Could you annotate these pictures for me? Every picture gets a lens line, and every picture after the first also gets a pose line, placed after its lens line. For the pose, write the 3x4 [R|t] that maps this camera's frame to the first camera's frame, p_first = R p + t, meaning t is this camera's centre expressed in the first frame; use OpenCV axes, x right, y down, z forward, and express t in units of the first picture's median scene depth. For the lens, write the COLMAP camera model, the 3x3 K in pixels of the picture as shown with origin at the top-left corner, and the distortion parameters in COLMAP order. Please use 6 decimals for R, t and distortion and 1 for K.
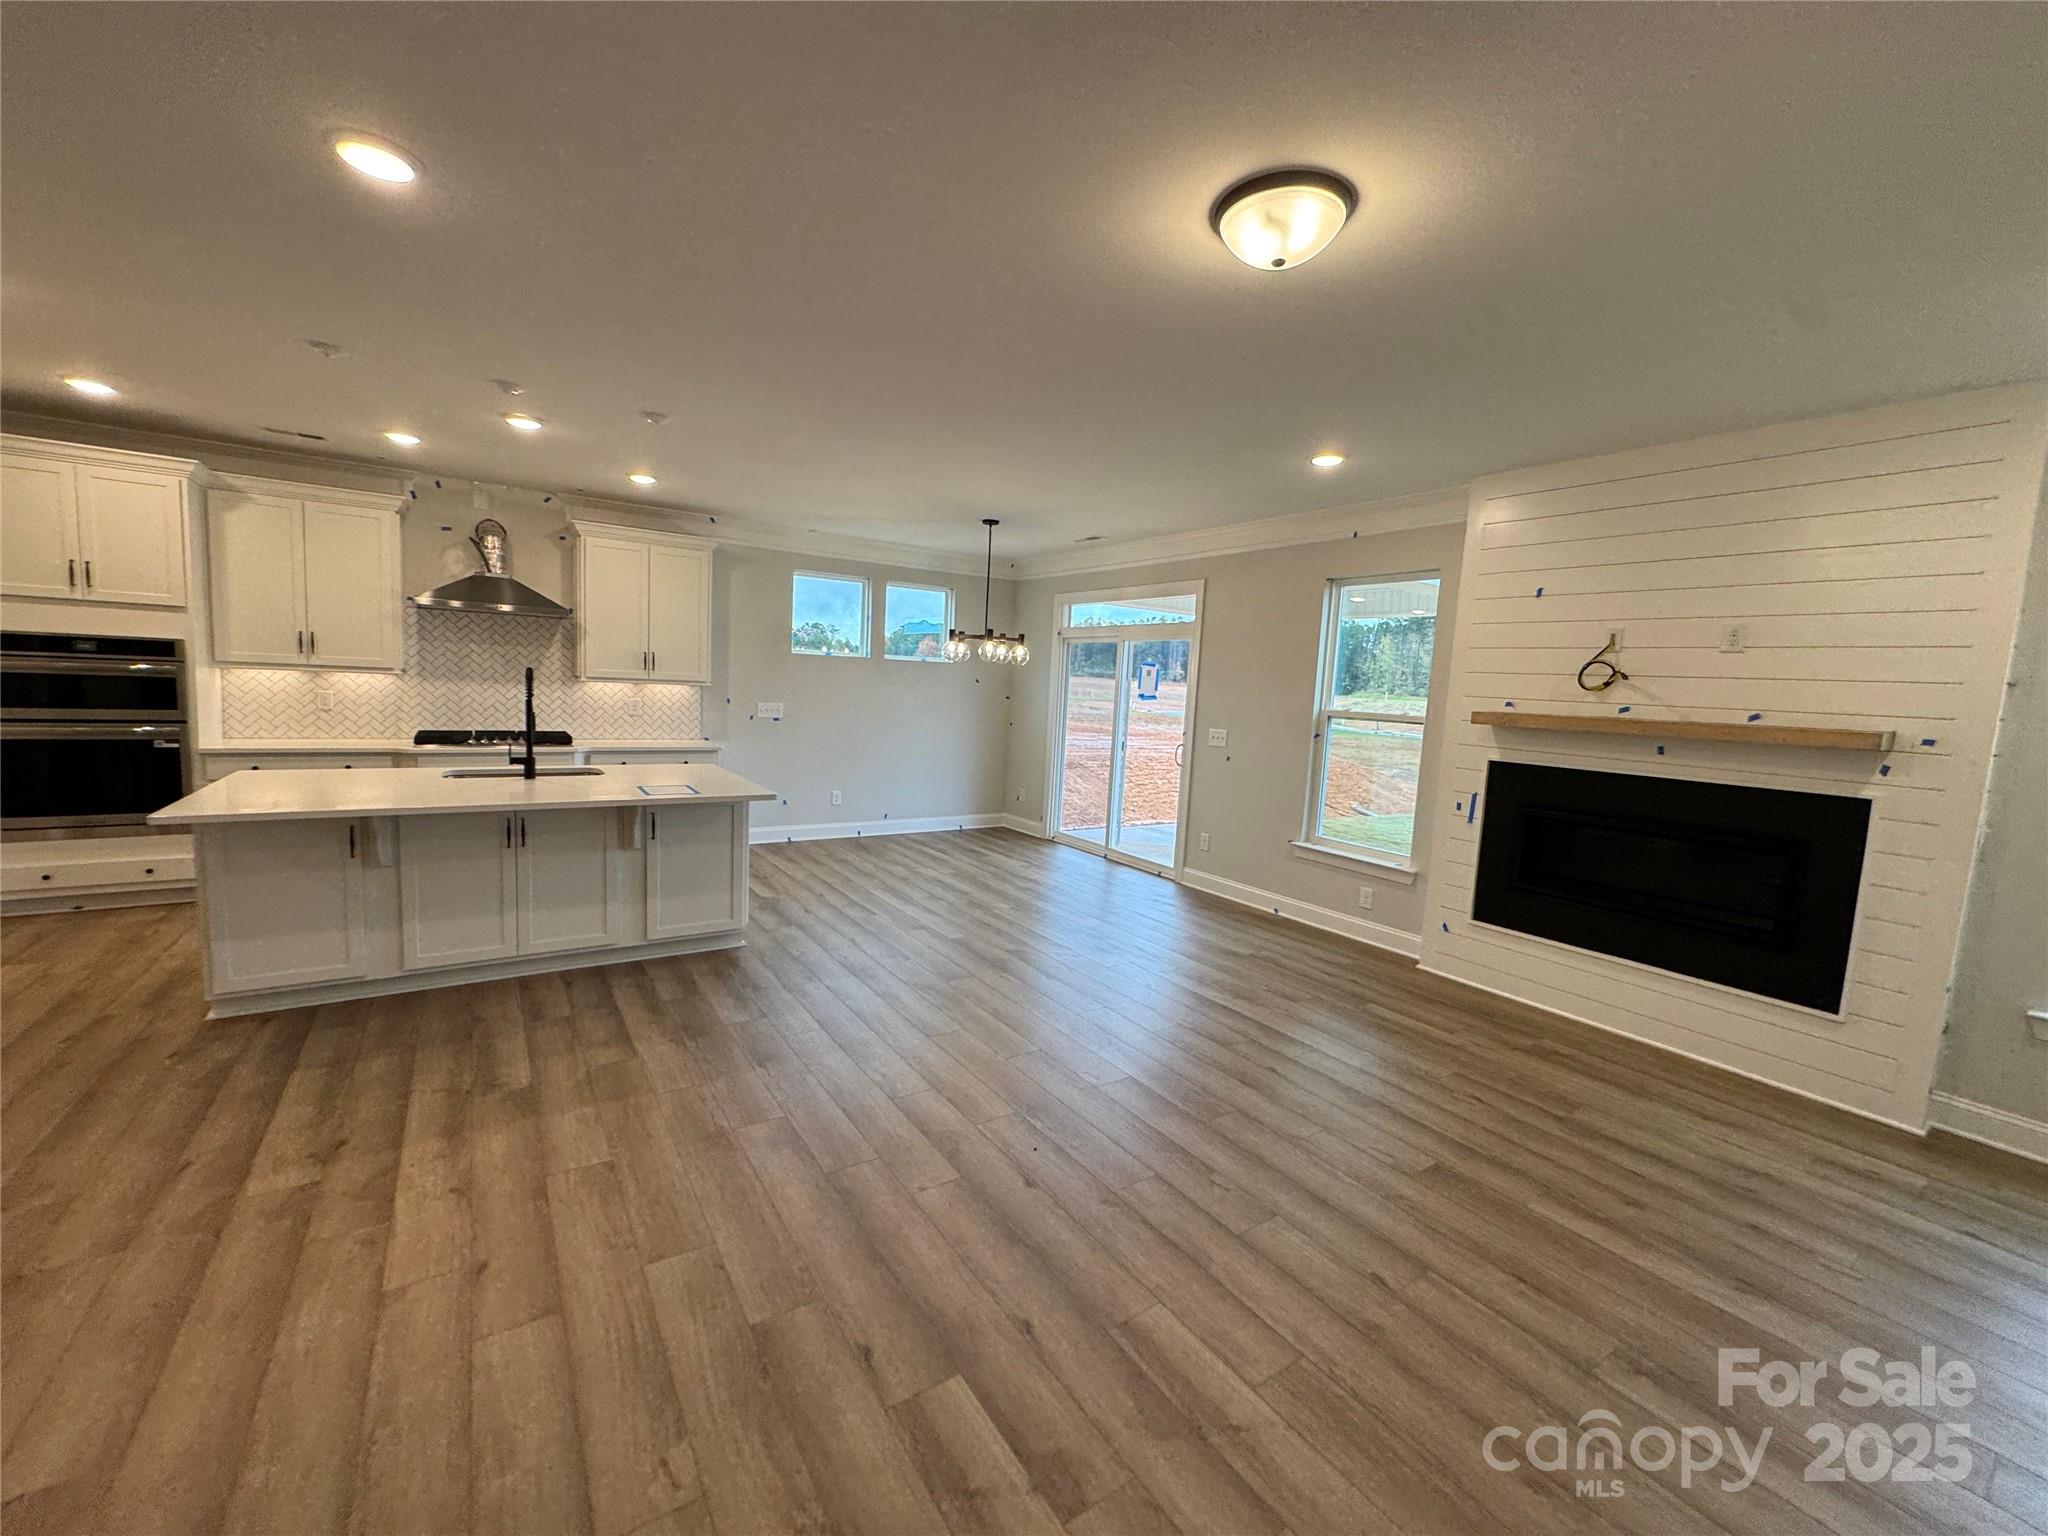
lens RADIAL K [[811.0, 0, 1026.2], [0, 811.0, 768.3], [0, 0, 1]] dist [-0.003785, 0.000417]
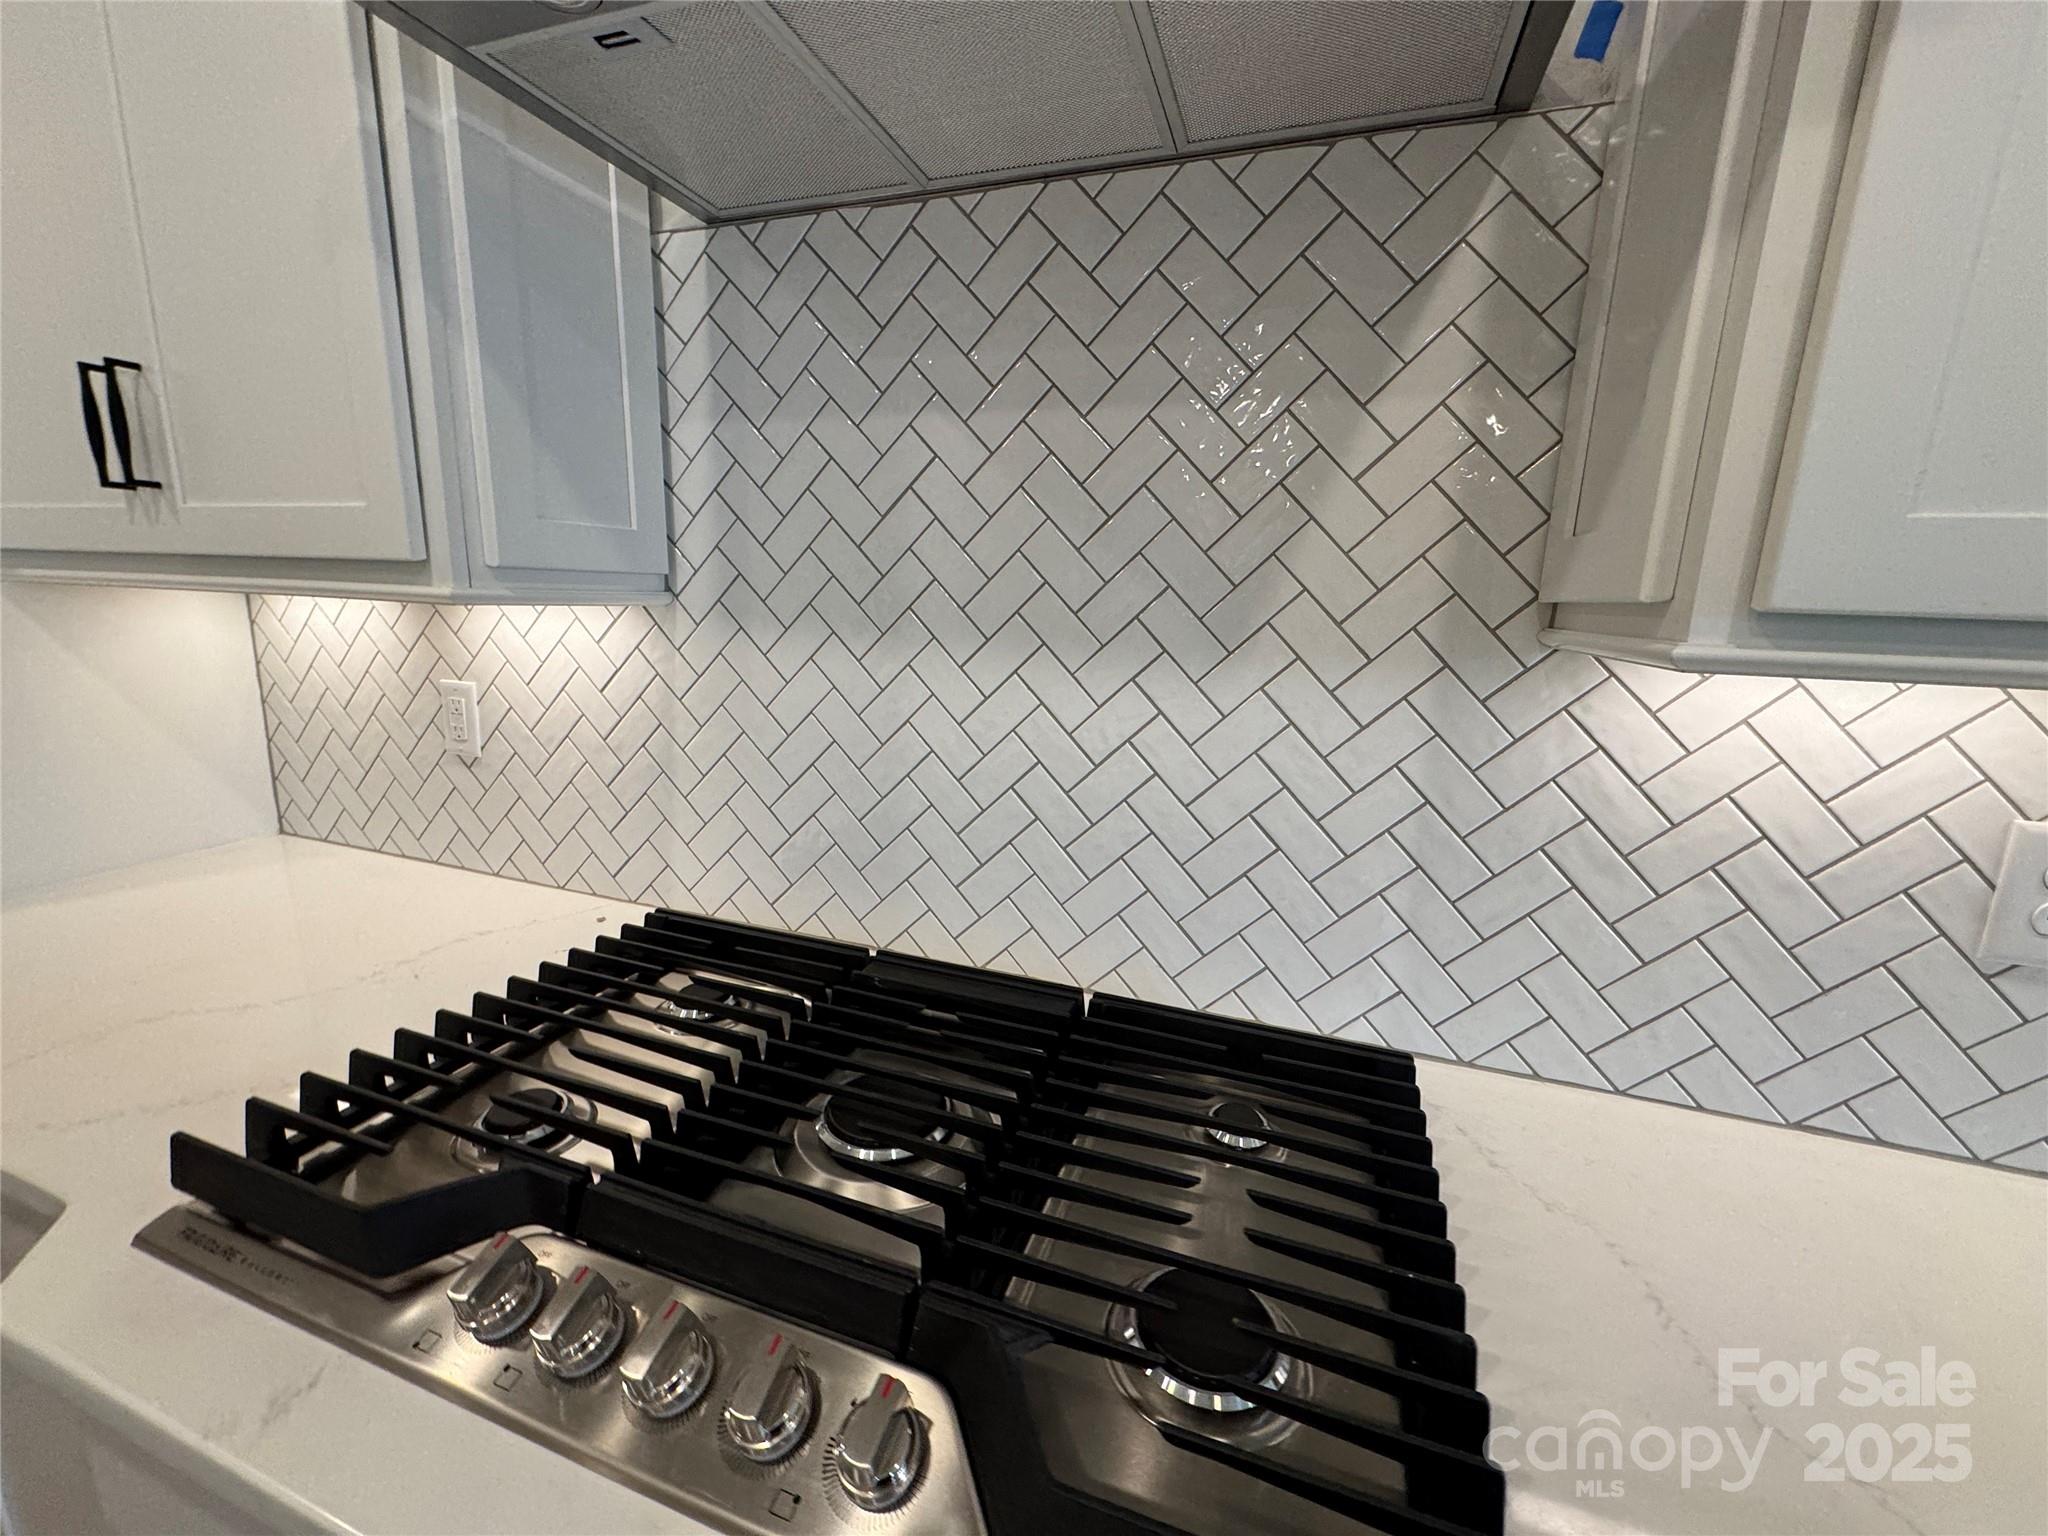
lens RADIAL K [[811.0, 0, 1027.0], [0, 811.0, 760.8], [0, 0, 1]] dist [-0.003785, 0.000417]
pose [[0.597959, 0.136634, -0.789795, -0.566624], [-0.087552, 0.990601, 0.105087, -0.109401], [0.796731, 0.006311, 0.604302, 0.970845]]
